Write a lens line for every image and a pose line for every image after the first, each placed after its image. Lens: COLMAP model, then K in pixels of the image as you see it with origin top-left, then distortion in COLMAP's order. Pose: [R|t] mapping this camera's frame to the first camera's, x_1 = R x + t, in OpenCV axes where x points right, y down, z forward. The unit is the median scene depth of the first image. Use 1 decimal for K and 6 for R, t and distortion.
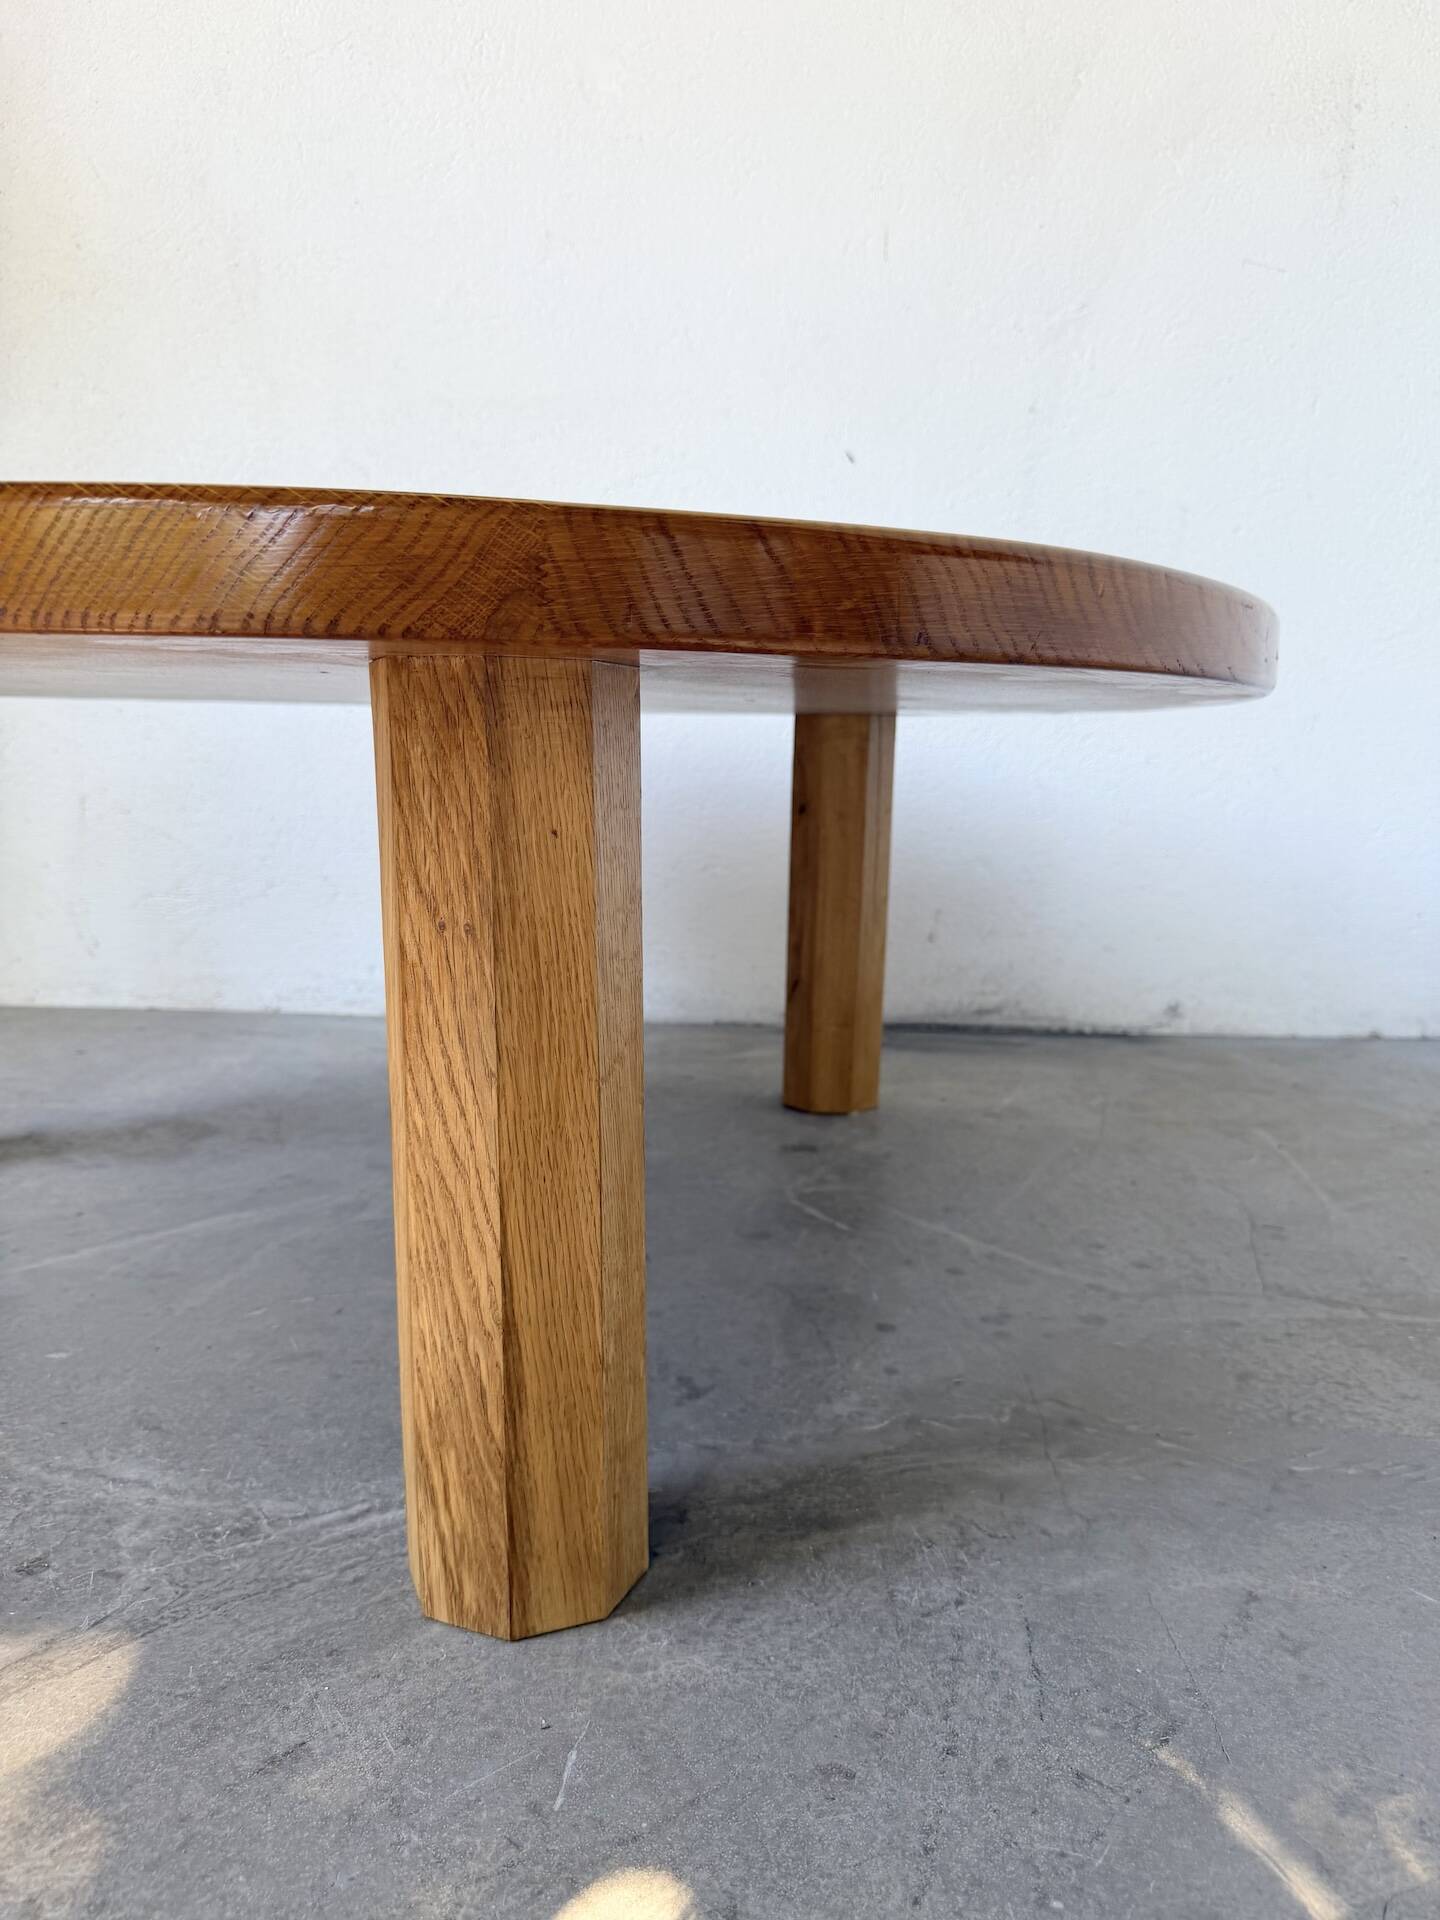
lens RADIAL K [[1368.2, 0, 724.0], [0, 1368.2, 958.3], [0, 0, 1]] dist [0.135159, -0.314816]
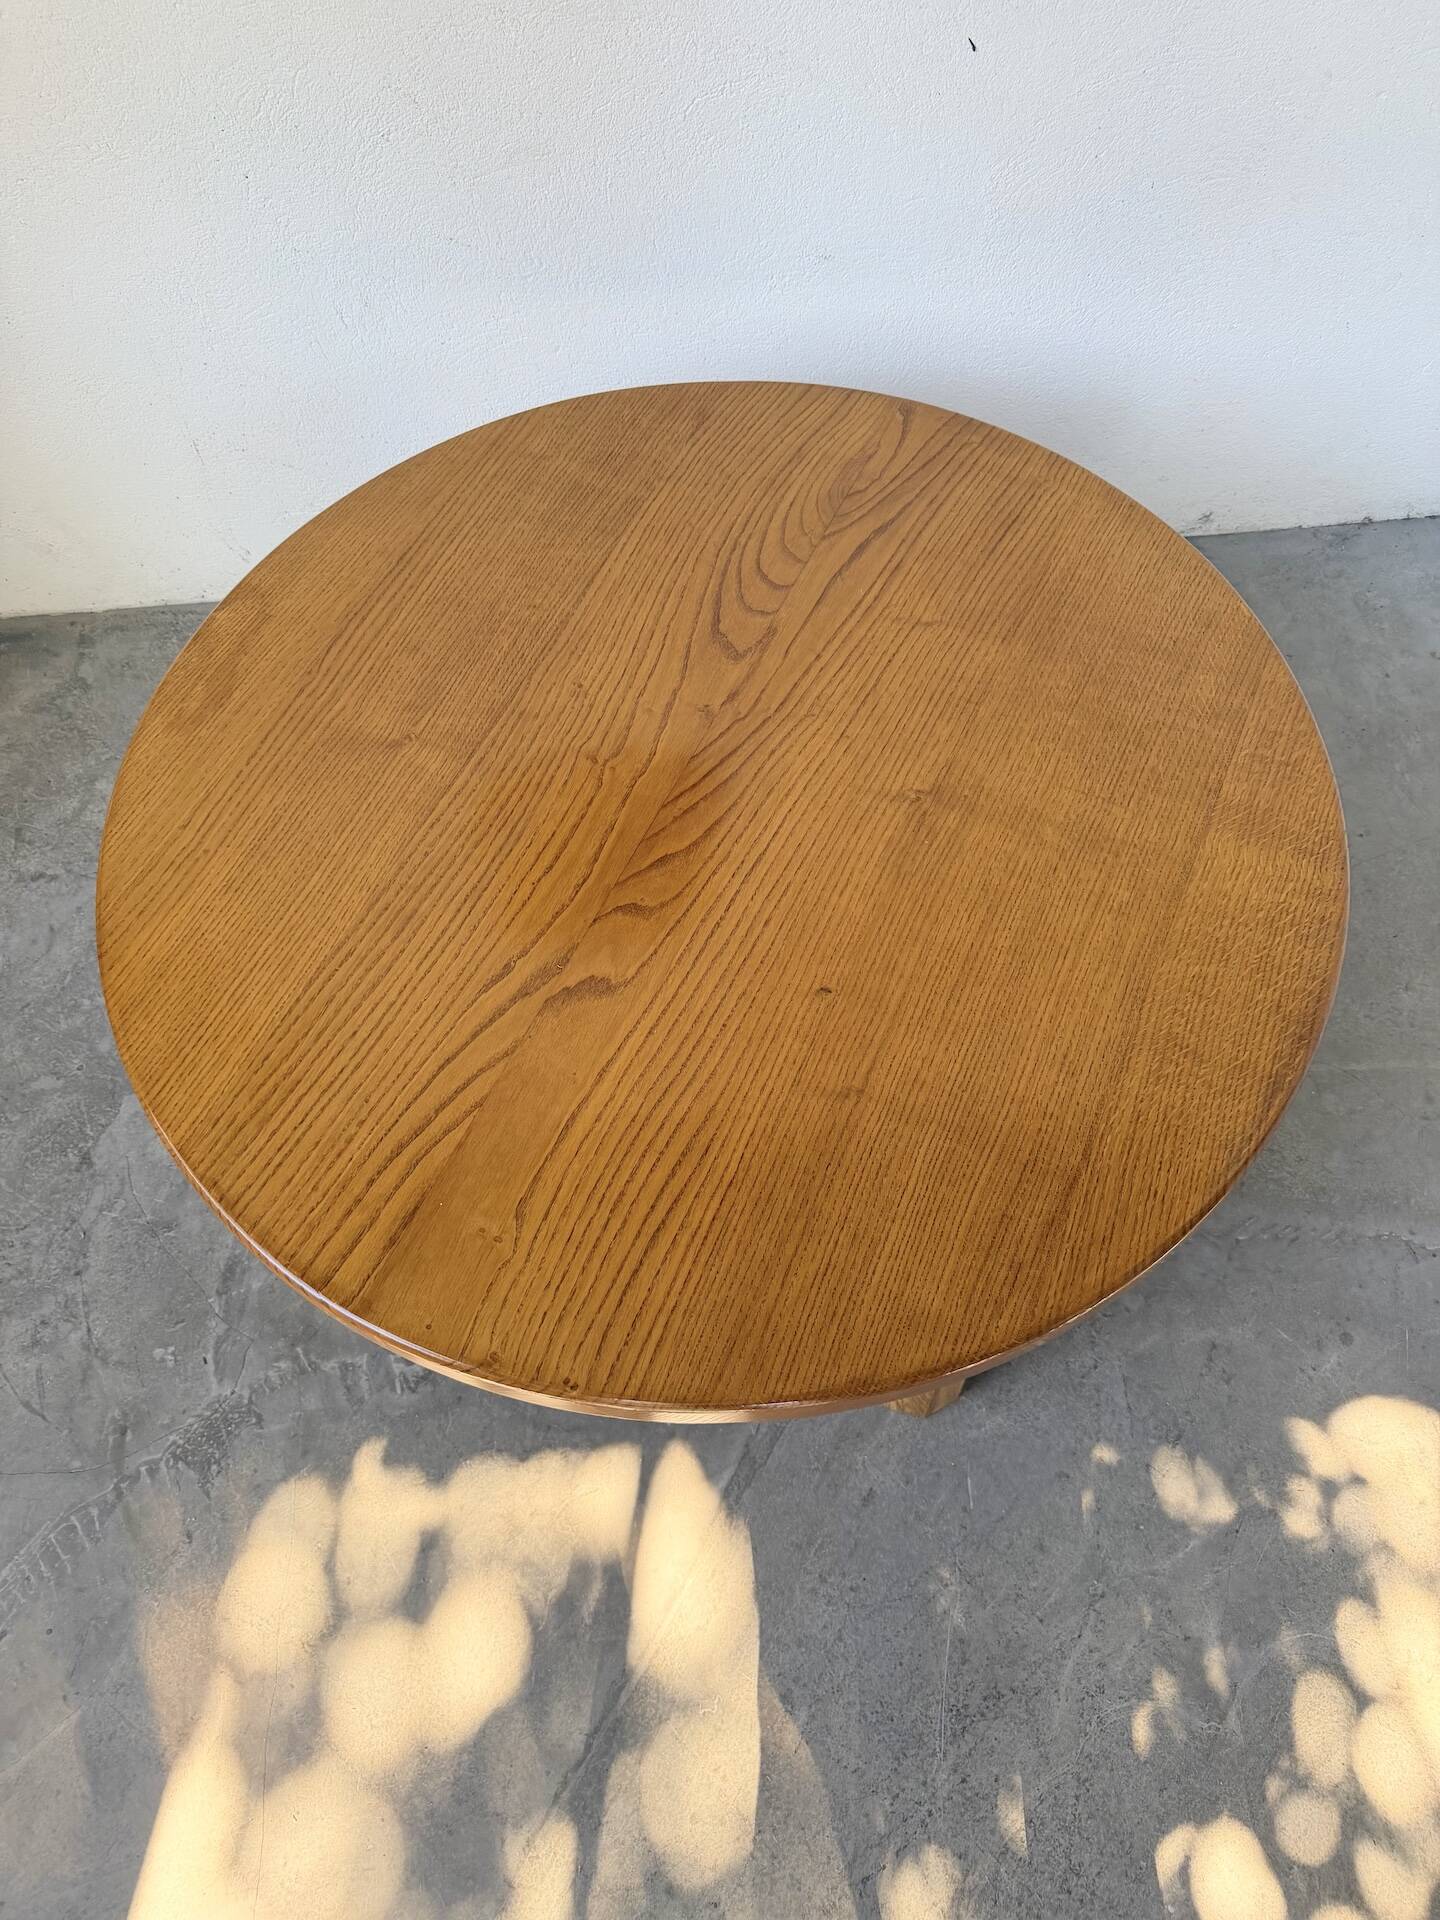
lens RADIAL K [[1344.2, 0, 725.7], [0, 1344.2, 954.6], [0, 0, 1]] dist [0.156675, -0.316771]
pose [[0.991679, -0.126712, 0.022728, -0.452098], [0.063436, 0.634613, 0.770222, -1.947721], [-0.112019, -0.762372, 0.637370, 0.086324]]
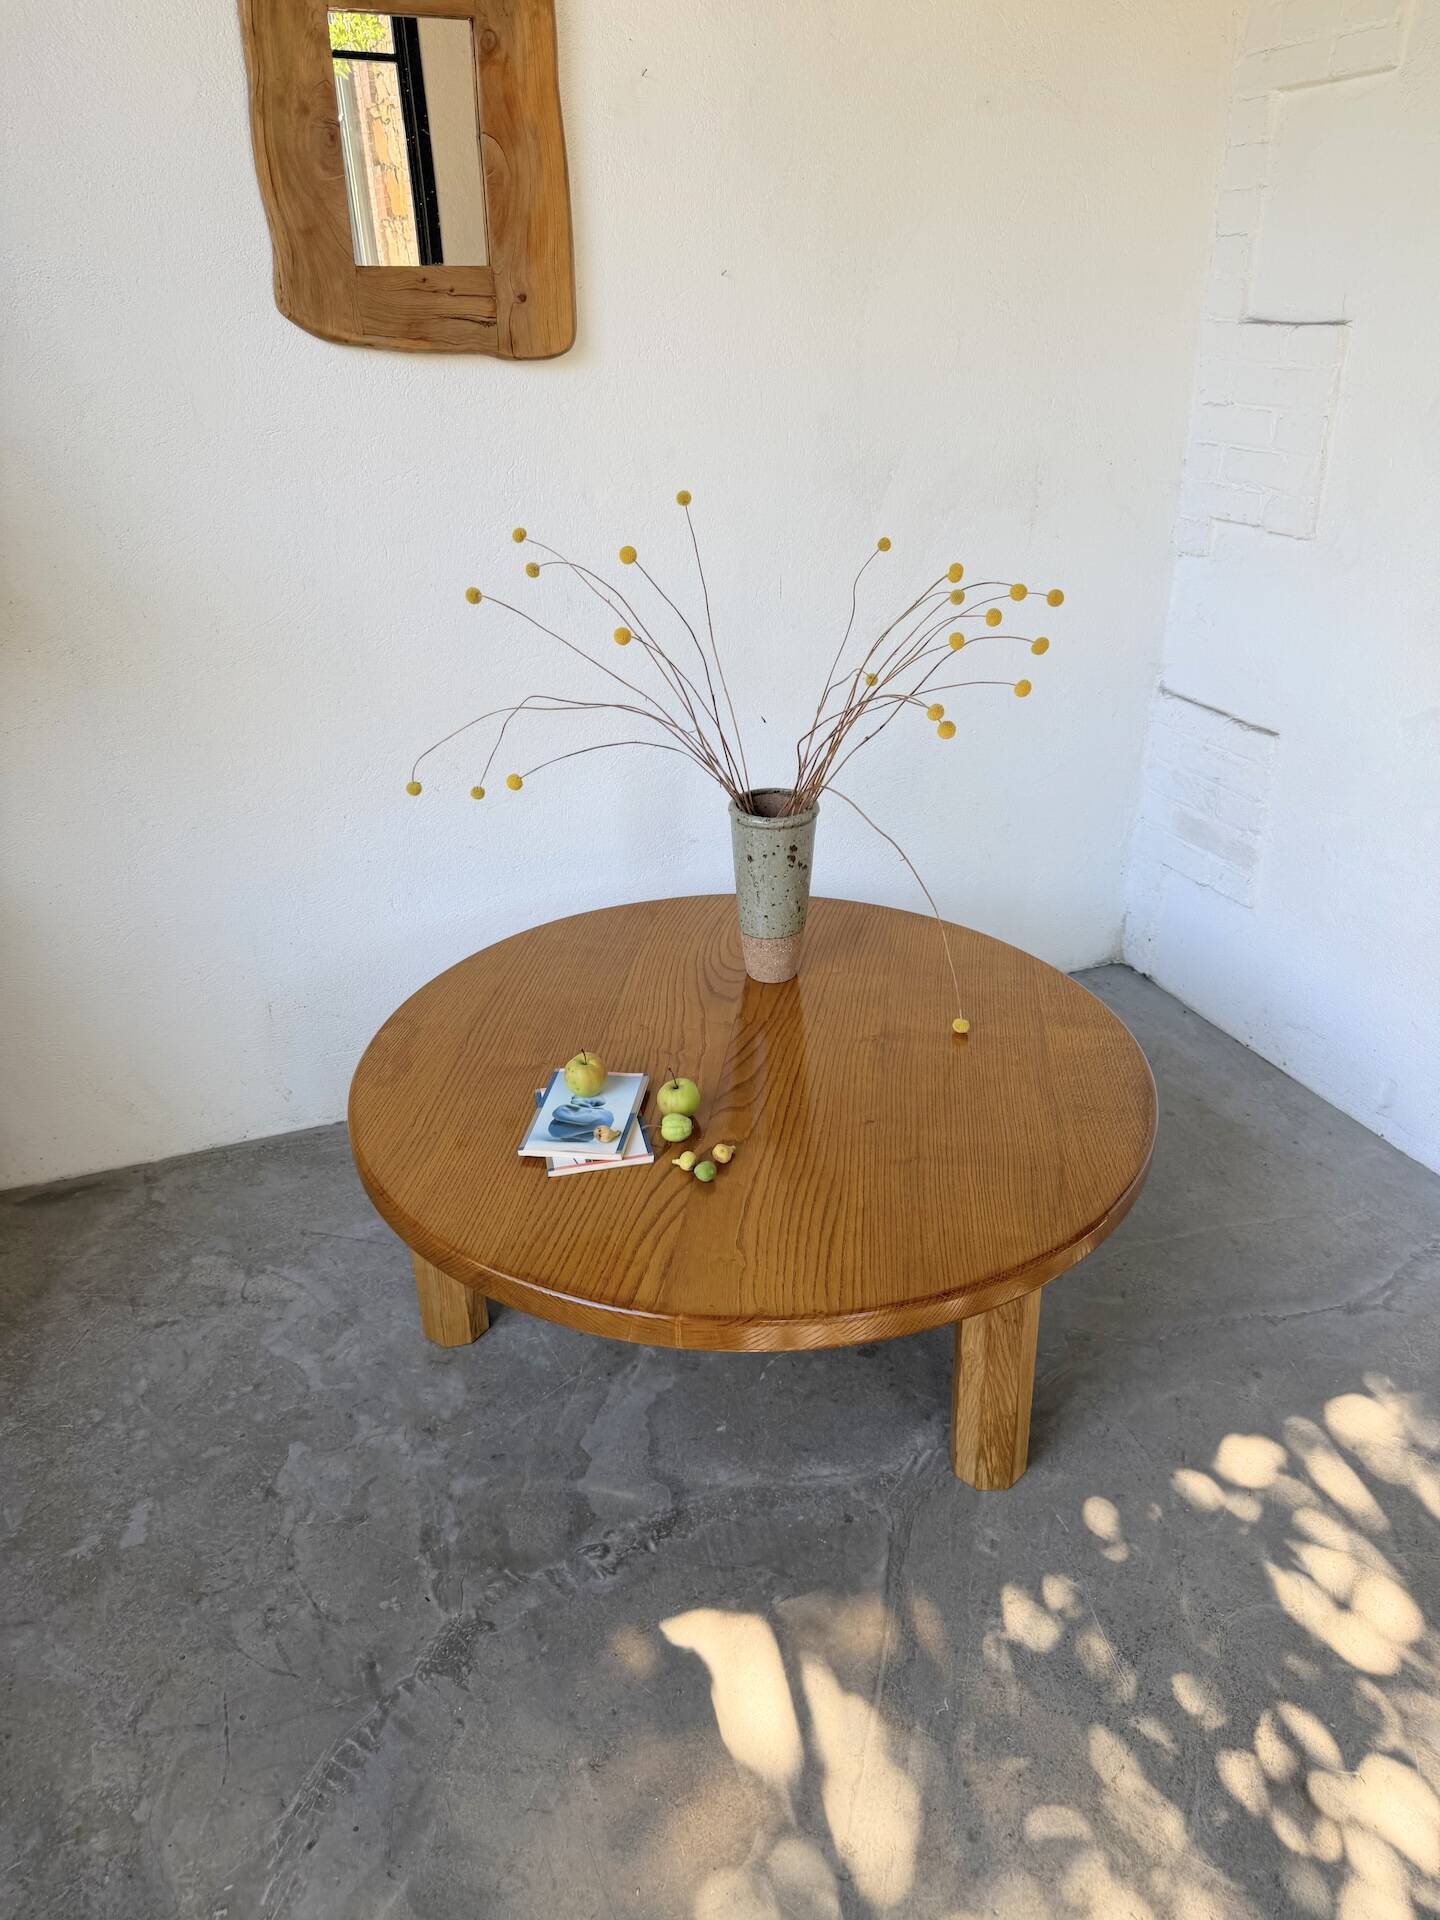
lens RADIAL K [[1366.1, 0, 722.6], [0, 1366.1, 938.9], [0, 0, 1]] dist [0.096363, -0.158991]
pose [[0.912818, -0.199365, 0.356395, -1.643142], [0.087401, 0.947886, 0.306386, -1.770321], [-0.398905, -0.248525, 0.882672, -1.277715]]
